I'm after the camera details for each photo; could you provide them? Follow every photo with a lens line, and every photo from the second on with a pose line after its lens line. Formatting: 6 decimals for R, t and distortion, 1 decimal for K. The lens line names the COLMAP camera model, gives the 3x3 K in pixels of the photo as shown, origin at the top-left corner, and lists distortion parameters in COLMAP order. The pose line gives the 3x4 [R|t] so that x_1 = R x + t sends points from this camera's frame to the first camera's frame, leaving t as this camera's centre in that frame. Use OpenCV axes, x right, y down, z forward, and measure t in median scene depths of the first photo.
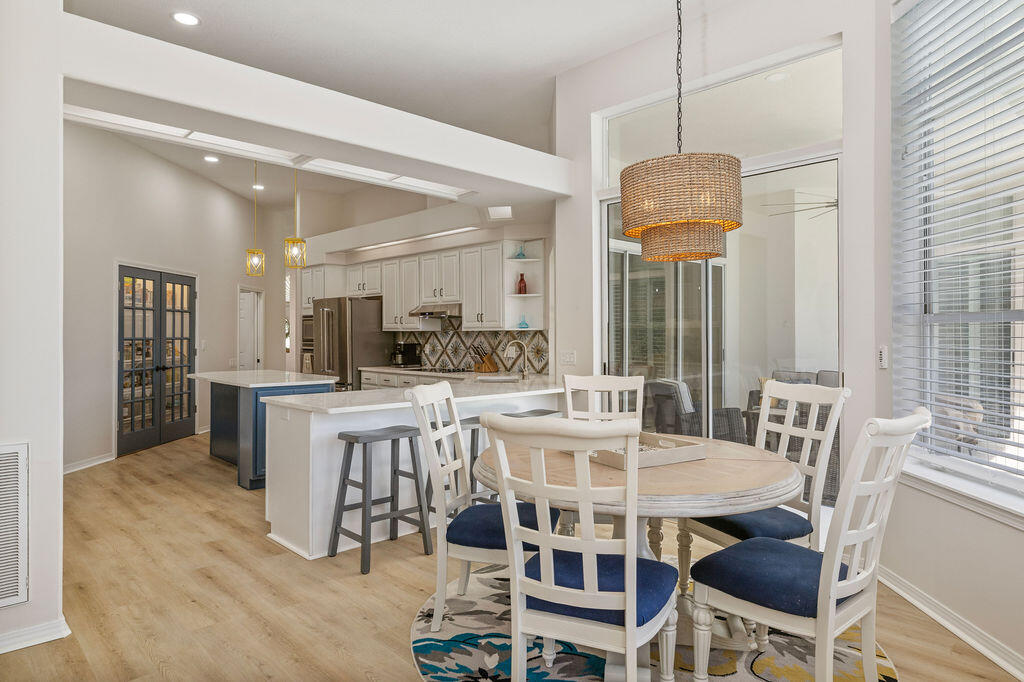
lens RADIAL K [[634.7, 0, 519.1], [0, 634.7, 331.0], [0, 0, 1]] dist [-0.000150, -0.000231]
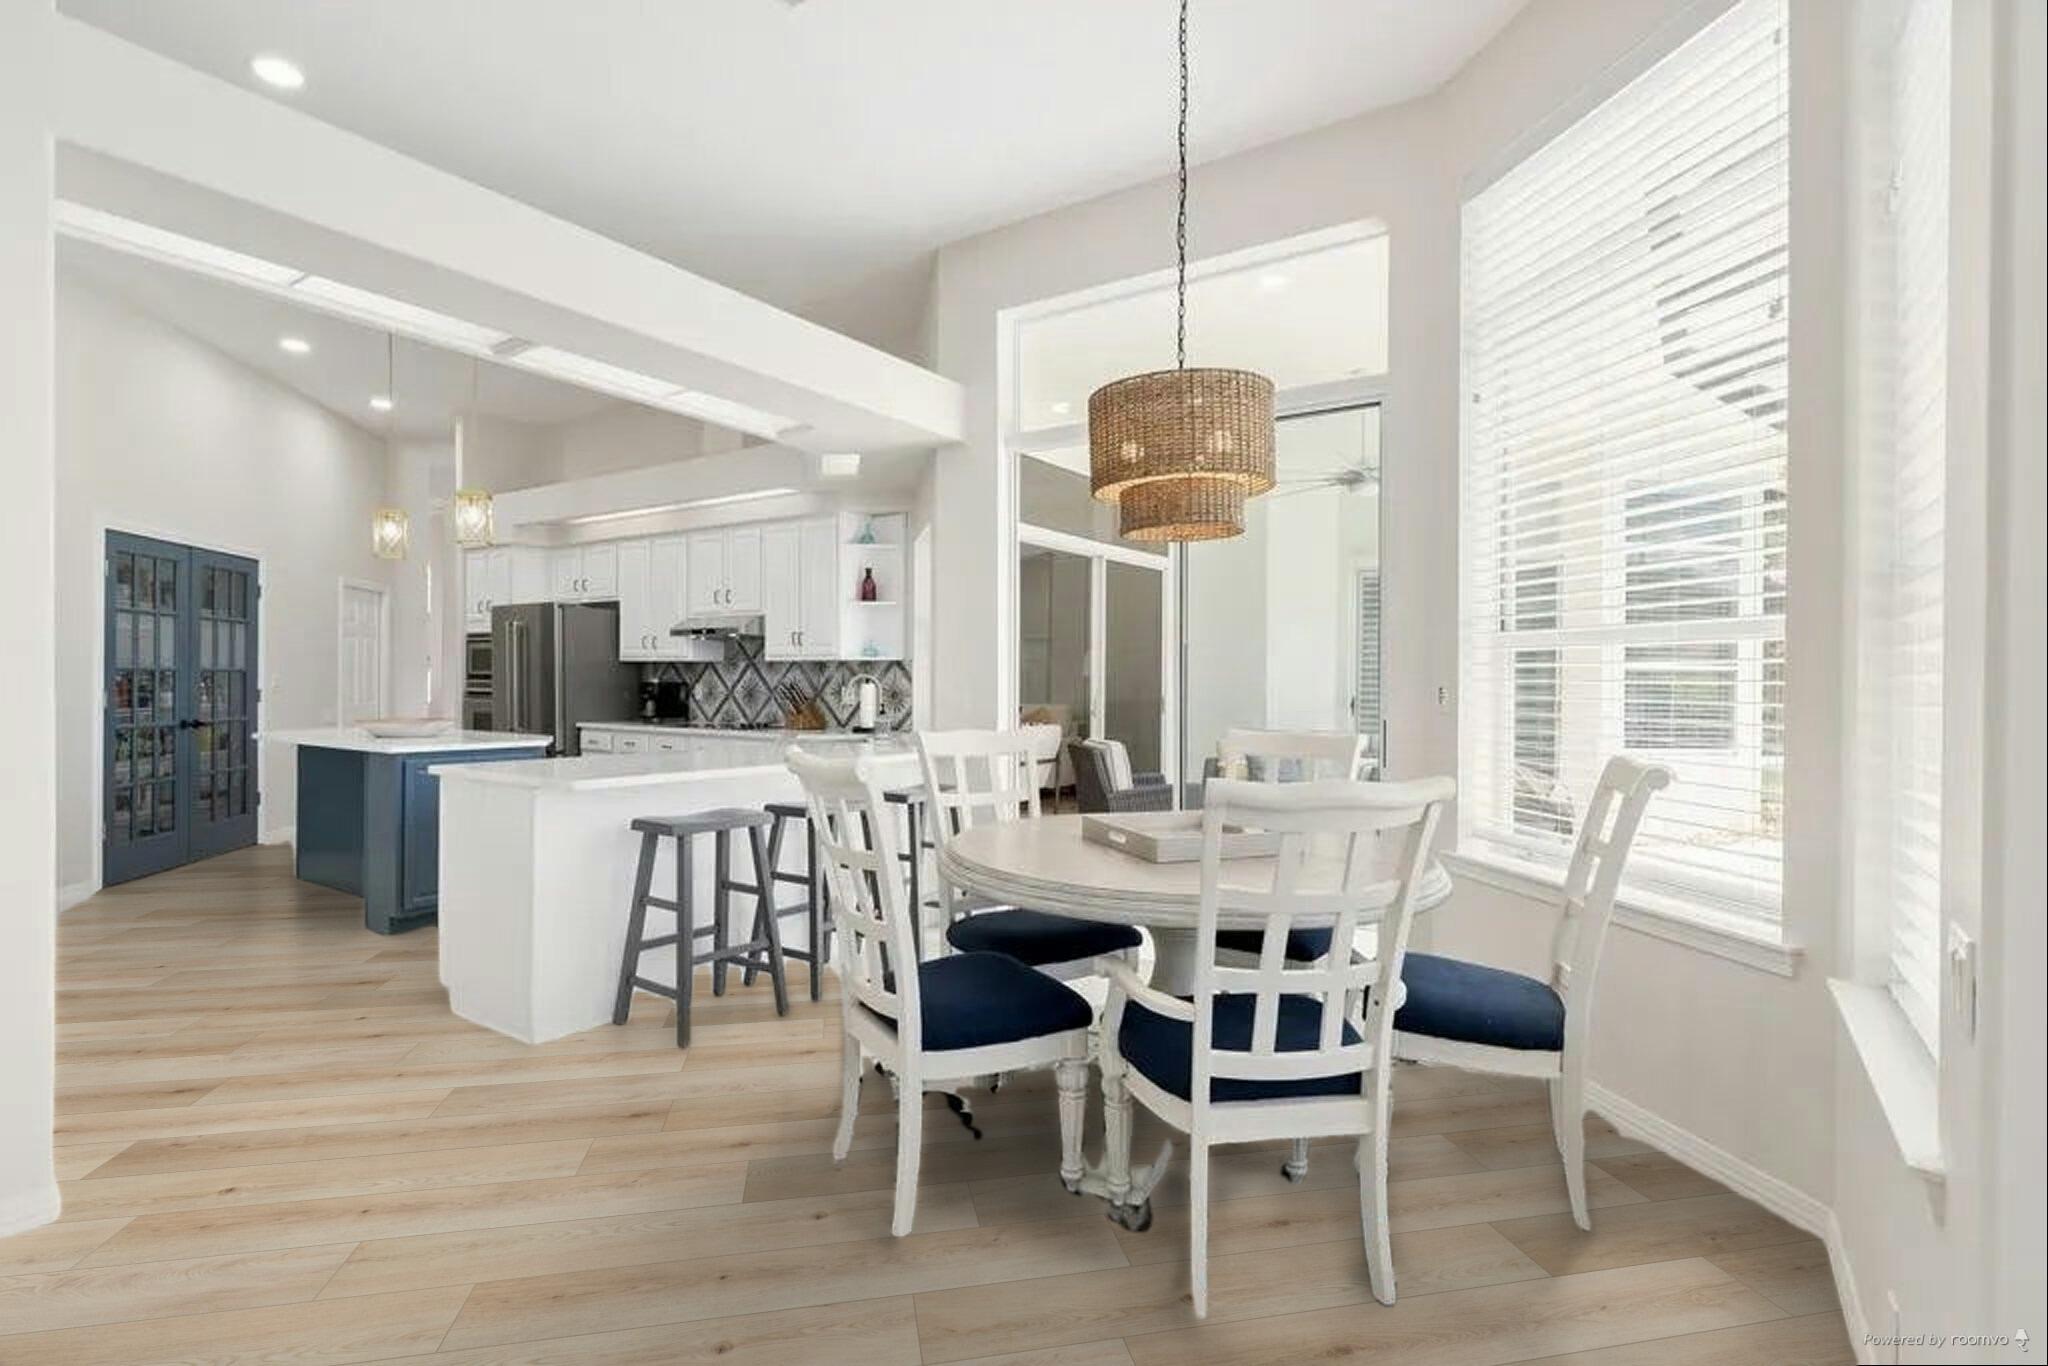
lens RADIAL K [[1000.9, 0, 1024.0], [0, 1000.9, 683.0], [0, 0, 1]] dist [-0.001678, -0.000099]
pose [[0.978842, 0.006697, 0.204507, -0.041684], [-0.008555, 0.999930, 0.008203, 0.010583], [-0.204438, -0.009779, 0.978831, 0.016000]]
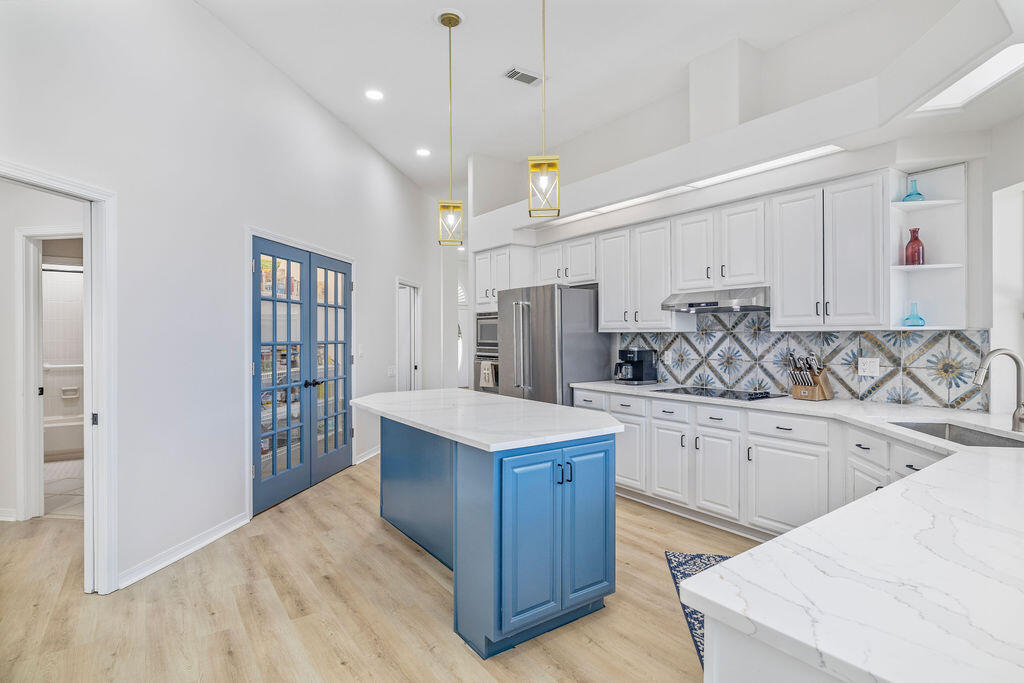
lens RADIAL K [[518.9, 0, 512.0], [0, 518.9, 341.5], [0, 0, 1]] dist [-0.003882, -0.000336]
pose [[0.990000, 0.000852, -0.141064, -0.257453], [0.001385, 0.999875, 0.015762, 0.001169], [0.141059, -0.015800, 0.989875, 0.453849]]
